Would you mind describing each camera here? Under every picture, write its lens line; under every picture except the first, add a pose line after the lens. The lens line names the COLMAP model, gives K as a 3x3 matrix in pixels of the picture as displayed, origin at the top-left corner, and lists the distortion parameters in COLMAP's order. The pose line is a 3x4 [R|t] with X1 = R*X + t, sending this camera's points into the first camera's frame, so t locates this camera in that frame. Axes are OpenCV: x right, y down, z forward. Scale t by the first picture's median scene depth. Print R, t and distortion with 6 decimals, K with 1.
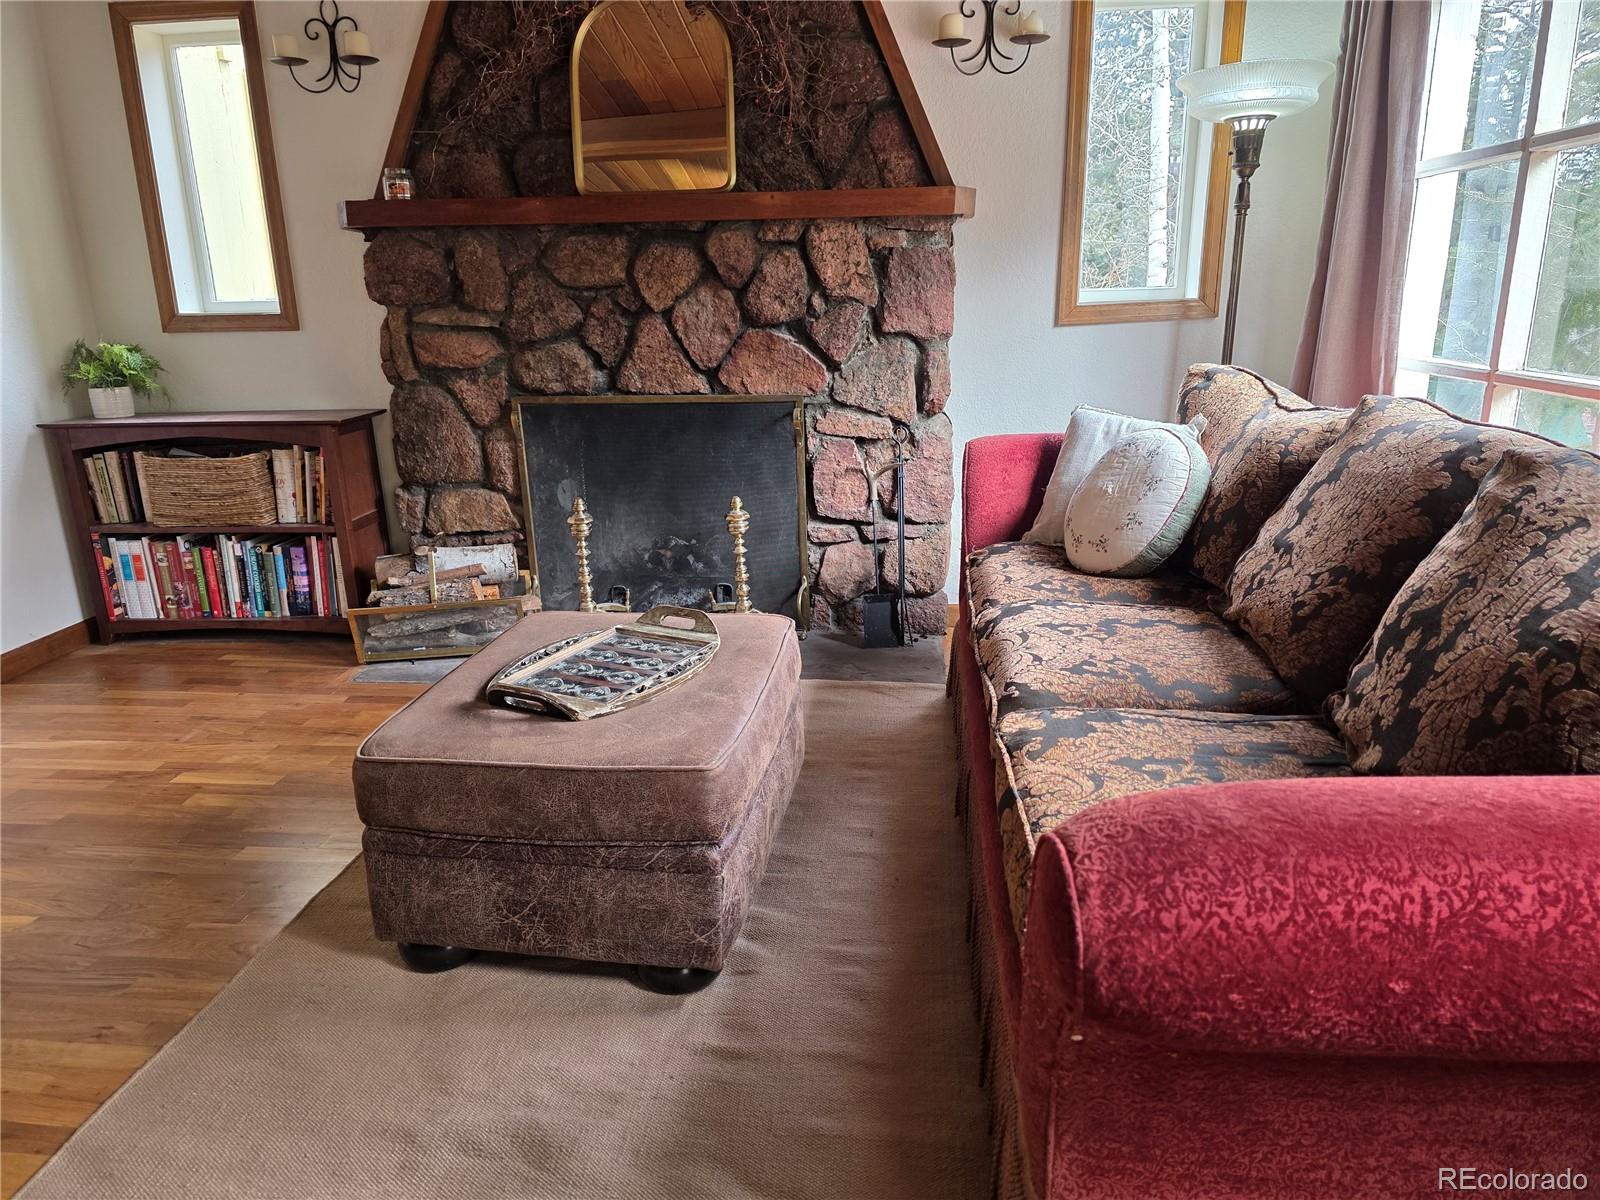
lens RADIAL K [[1069.0, 0, 794.3], [0, 1069.0, 603.2], [0, 0, 1]] dist [0.033632, -0.029541]
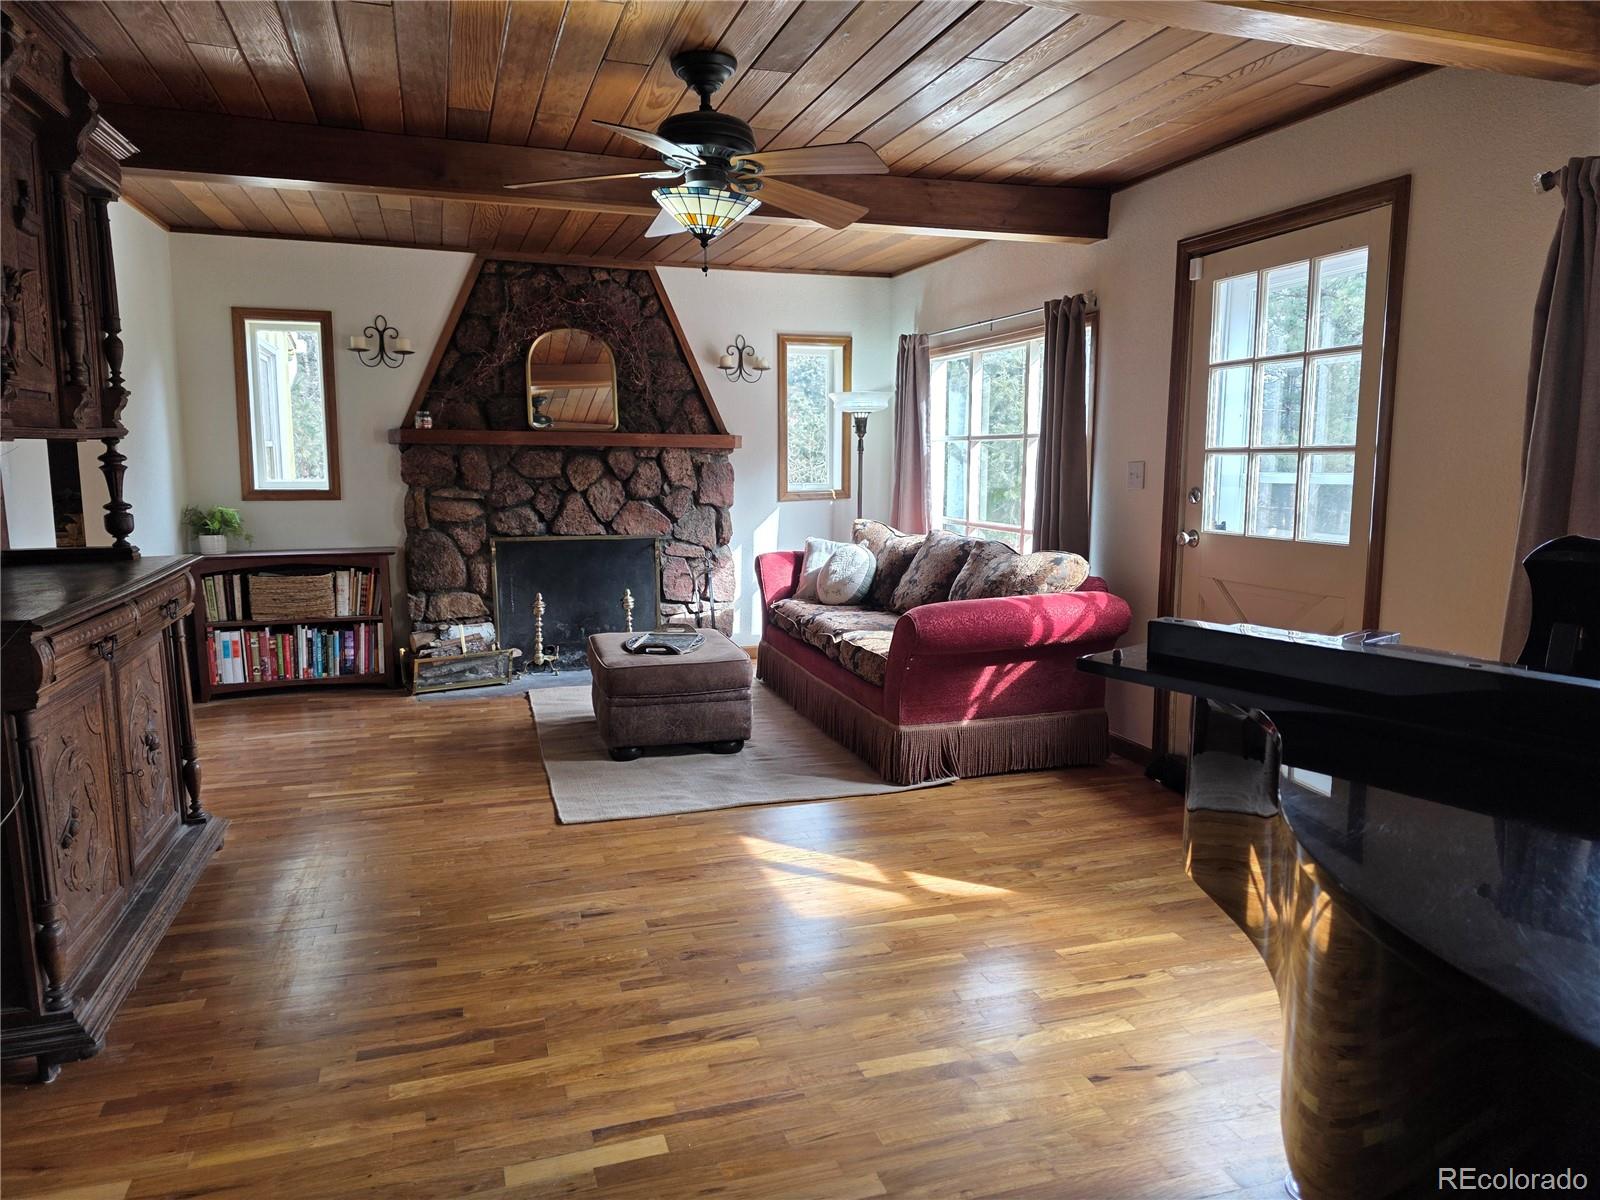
lens RADIAL K [[1069.0, 0, 809.1], [0, 1069.0, 598.0], [0, 0, 1]] dist [0.033632, -0.029541]
pose [[0.909097, -0.030417, 0.415472, -0.532958], [0.093427, 0.986813, -0.132182, 0.187030], [-0.405972, 0.158982, 0.899951, -0.780476]]
